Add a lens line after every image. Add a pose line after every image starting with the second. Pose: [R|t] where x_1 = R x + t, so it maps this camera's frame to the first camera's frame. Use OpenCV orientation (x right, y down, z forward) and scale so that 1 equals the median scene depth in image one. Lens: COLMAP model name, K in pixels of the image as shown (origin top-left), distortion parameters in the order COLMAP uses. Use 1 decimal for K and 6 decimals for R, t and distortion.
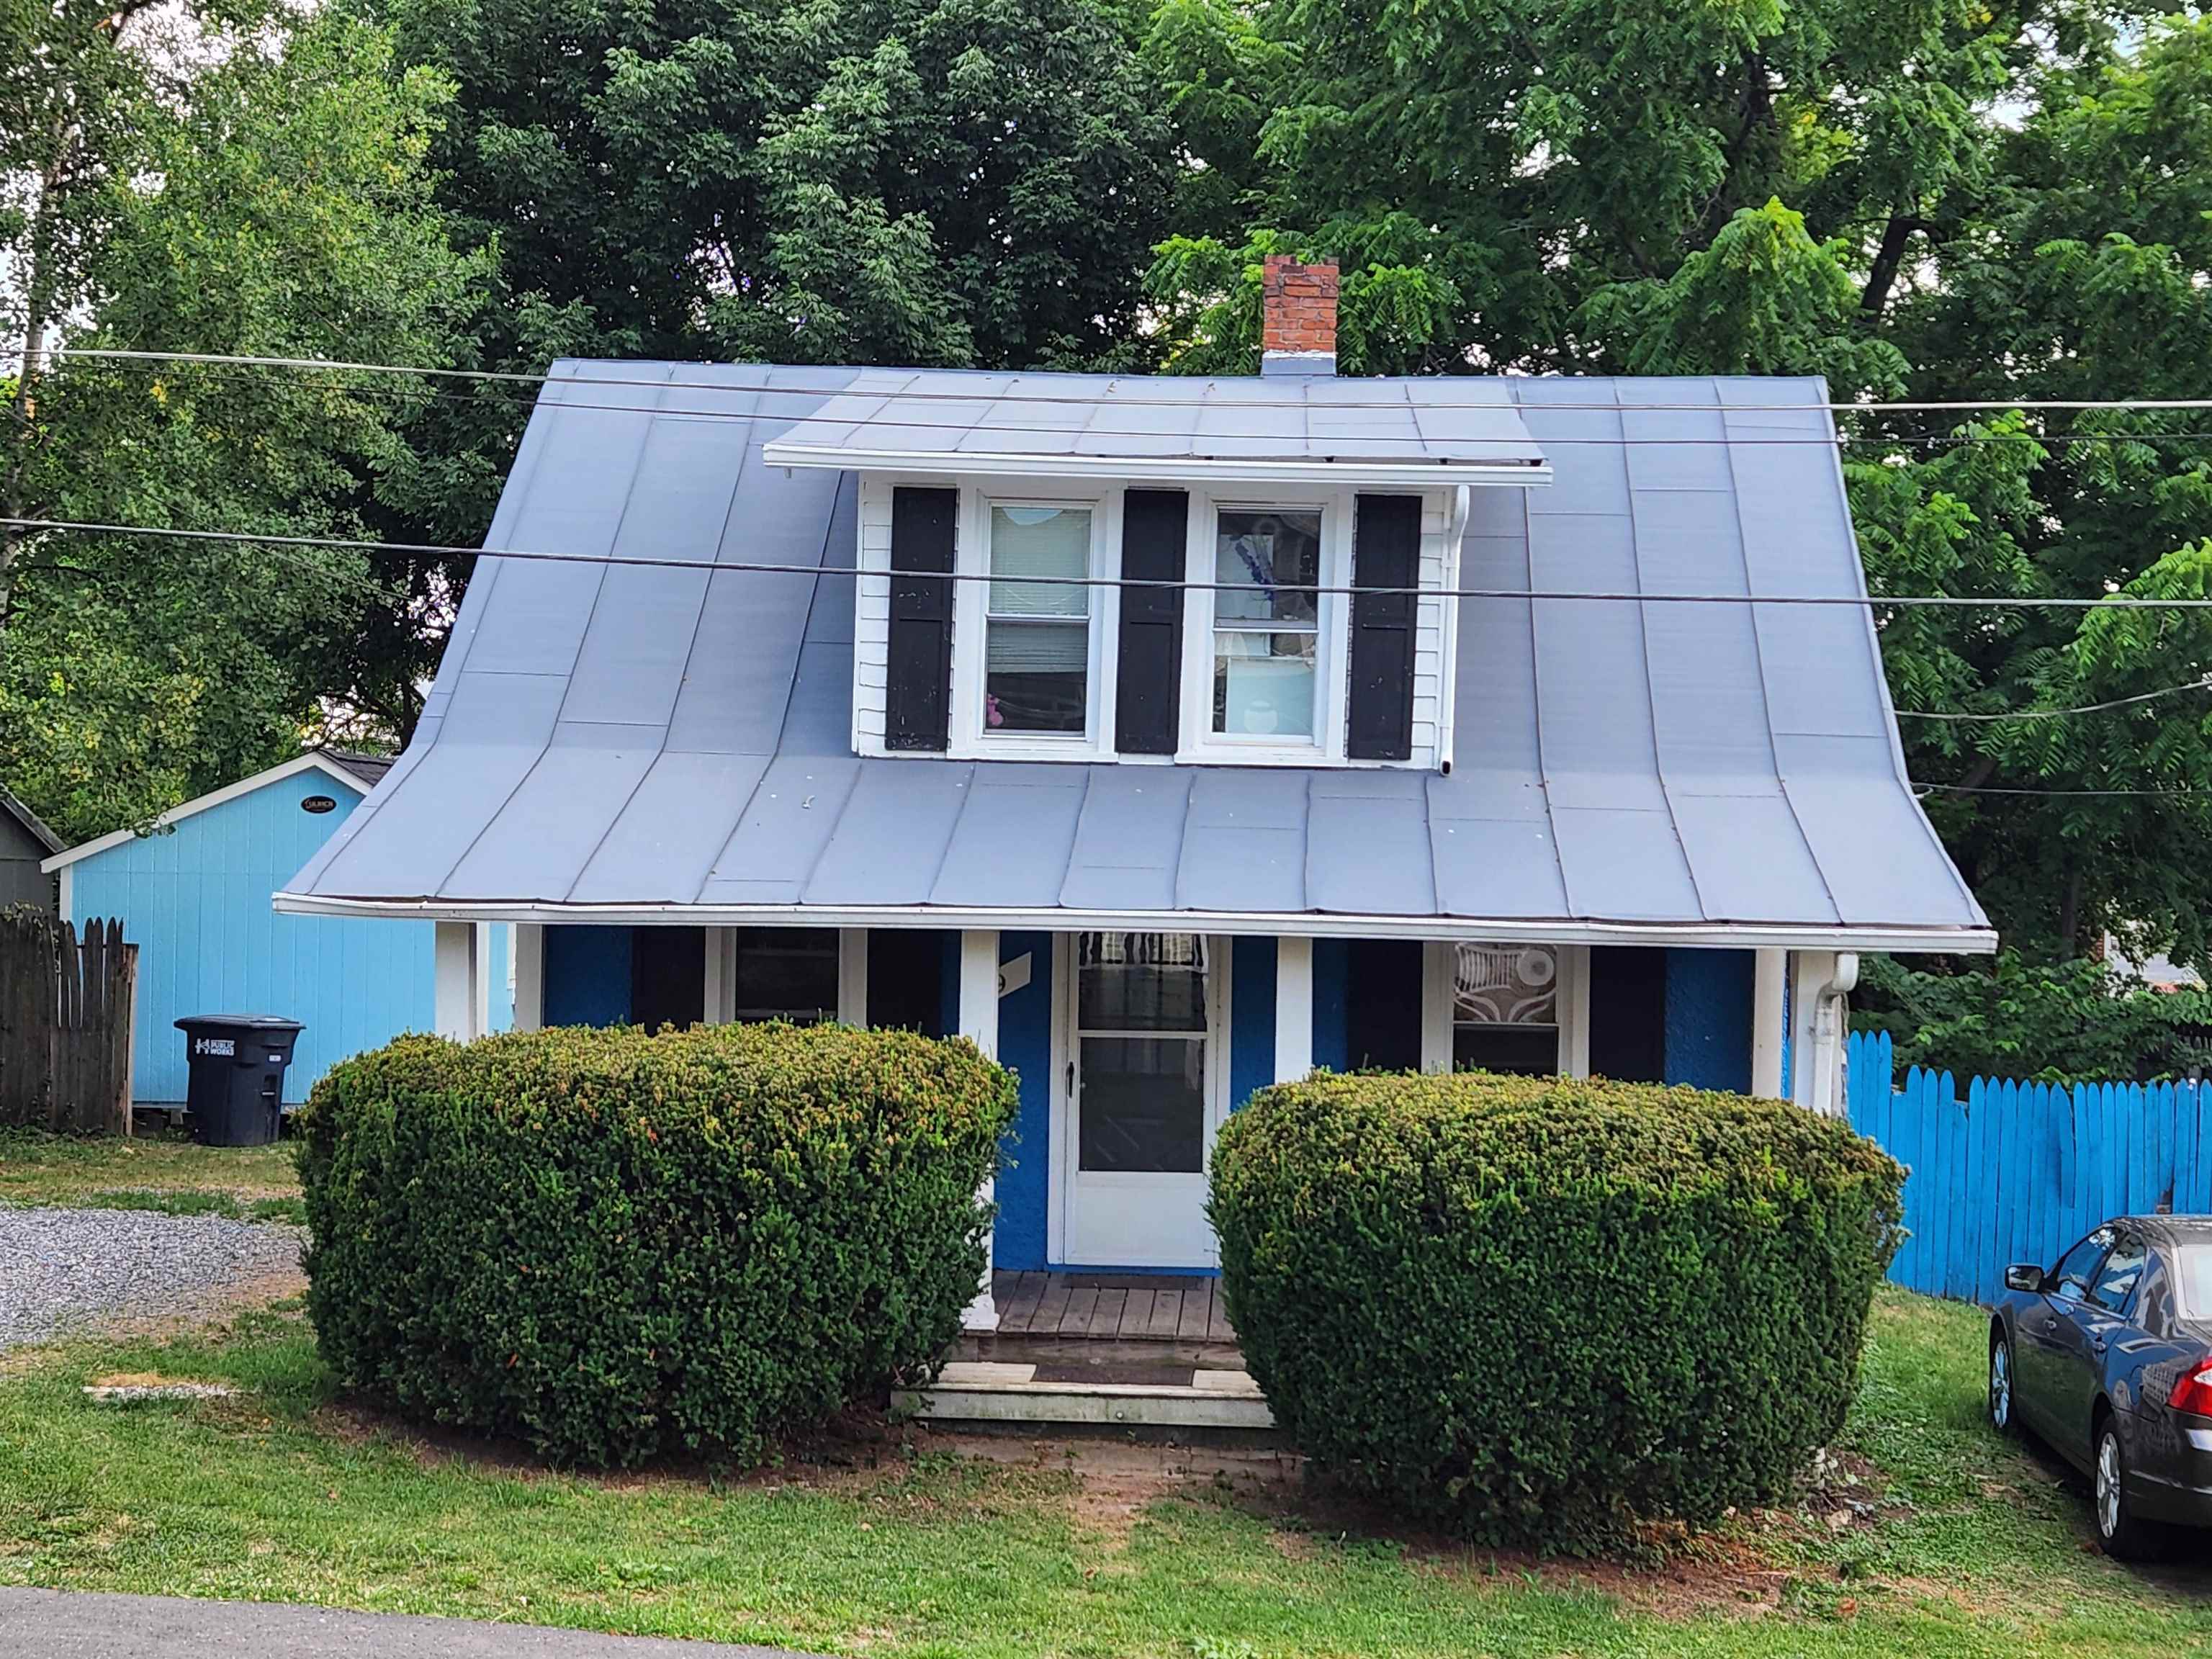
lens RADIAL K [[3201.7, 0, 1072.9], [0, 3201.7, 809.7], [0, 0, 1]] dist [0.078899, 0.000000]
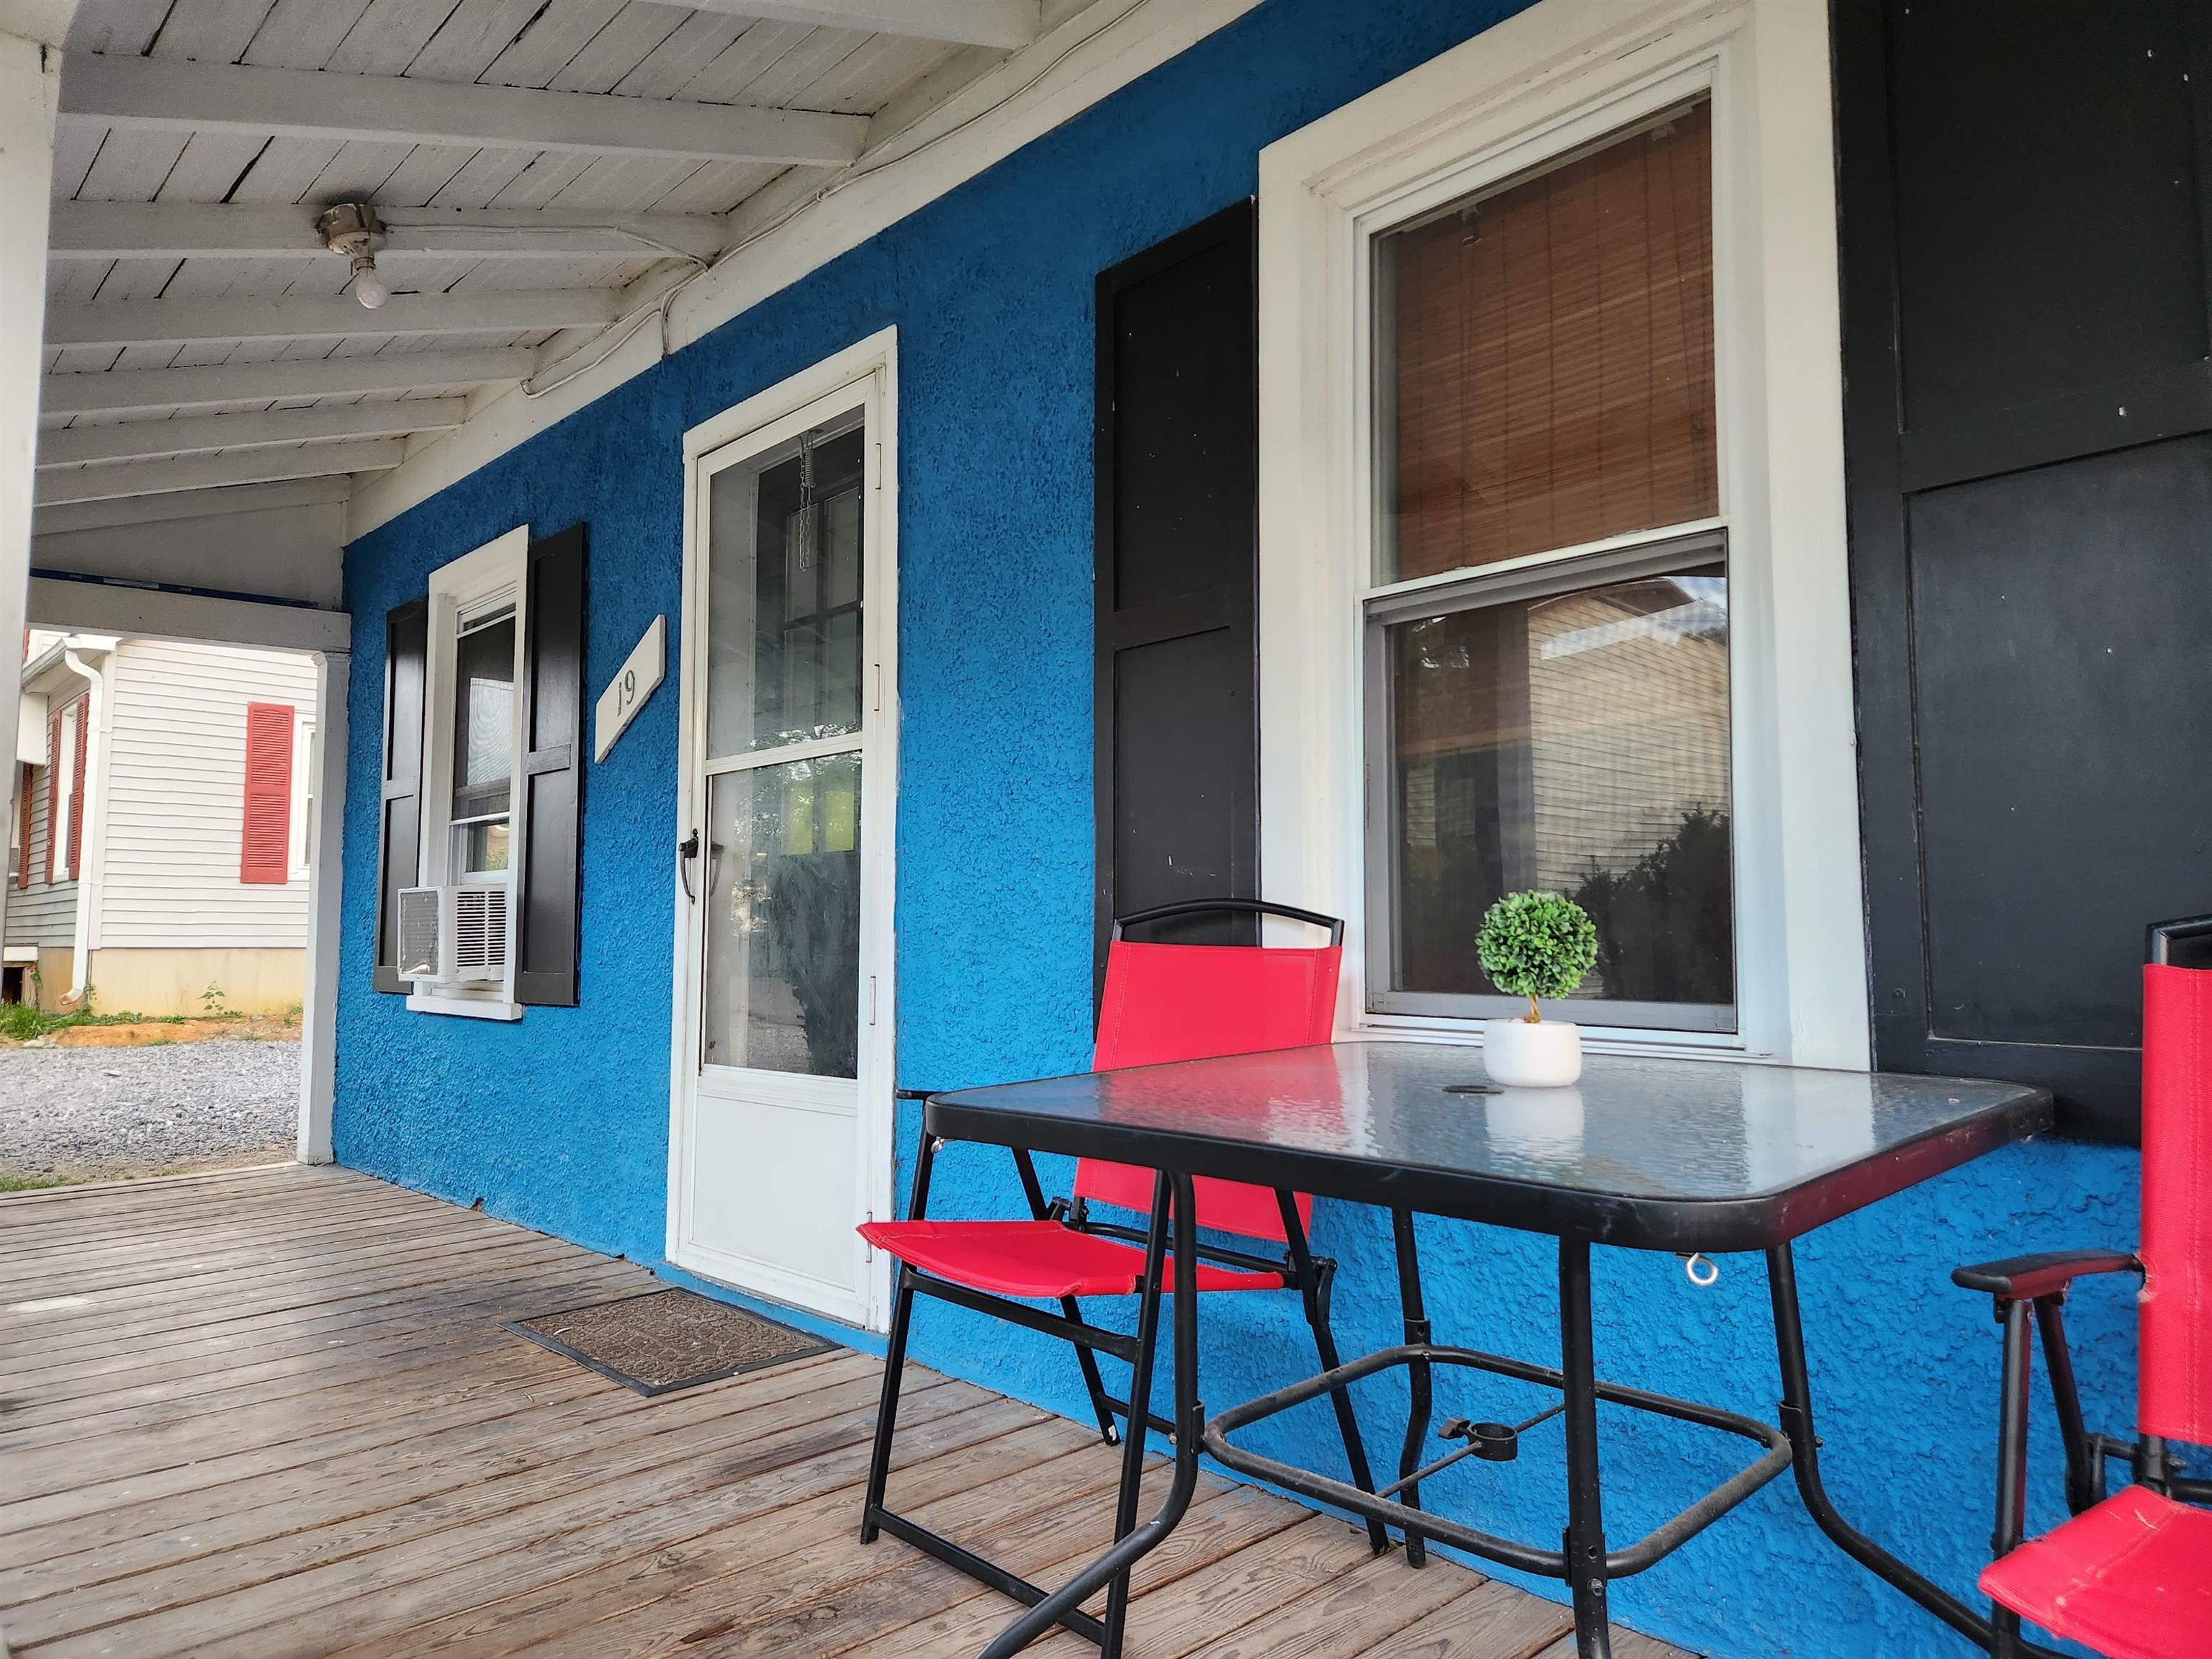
lens RADIAL K [[1477.4, 0, 1070.6], [0, 1477.4, 808.5], [0, 0, 1]] dist [0.077880, -0.067477]
pose [[0.714725, -0.078653, -0.694969, 0.191904], [0.017923, 0.995390, -0.094220, 0.097753], [0.699176, 0.054885, 0.712839, 0.885373]]
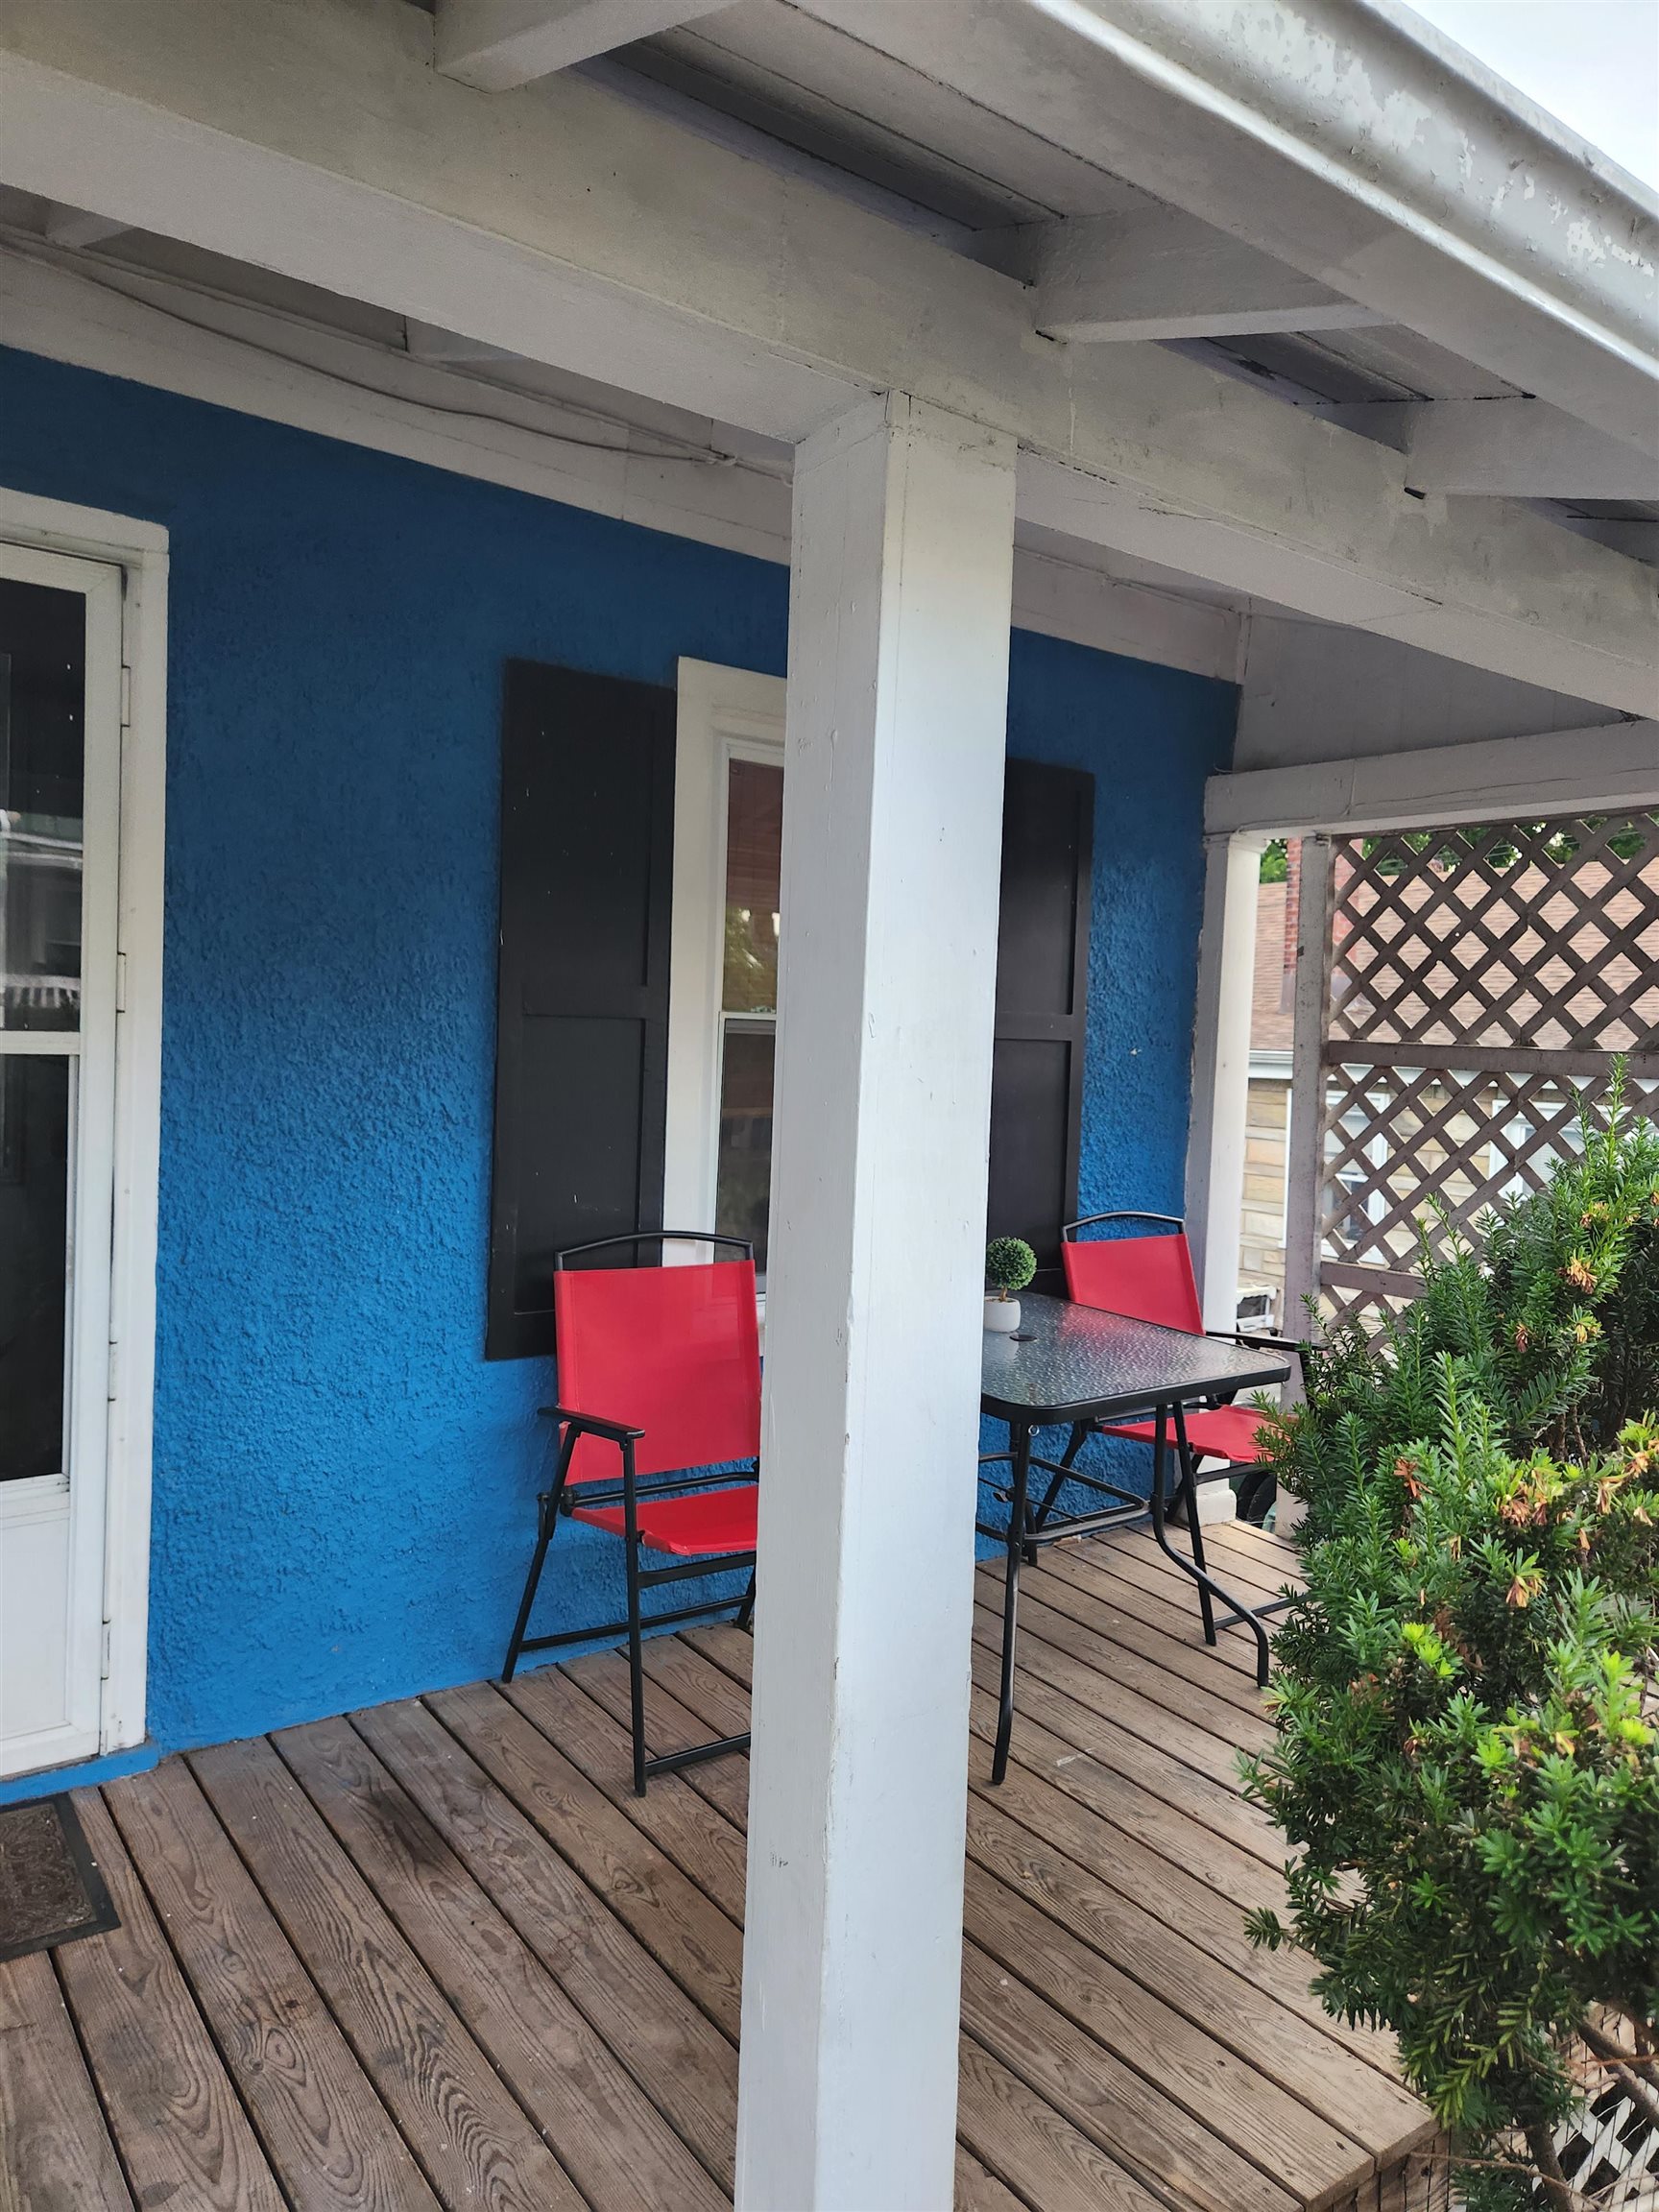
lens RADIAL K [[1477.4, 0, 821.4], [0, 1477.4, 1089.2], [0, 0, 1]] dist [0.077880, -0.067477]
pose [[0.769568, -0.012251, 0.638447, 0.003431], [-0.027432, 0.998259, 0.052222, 0.065345], [-0.637975, -0.057702, 0.767892, 0.839748]]
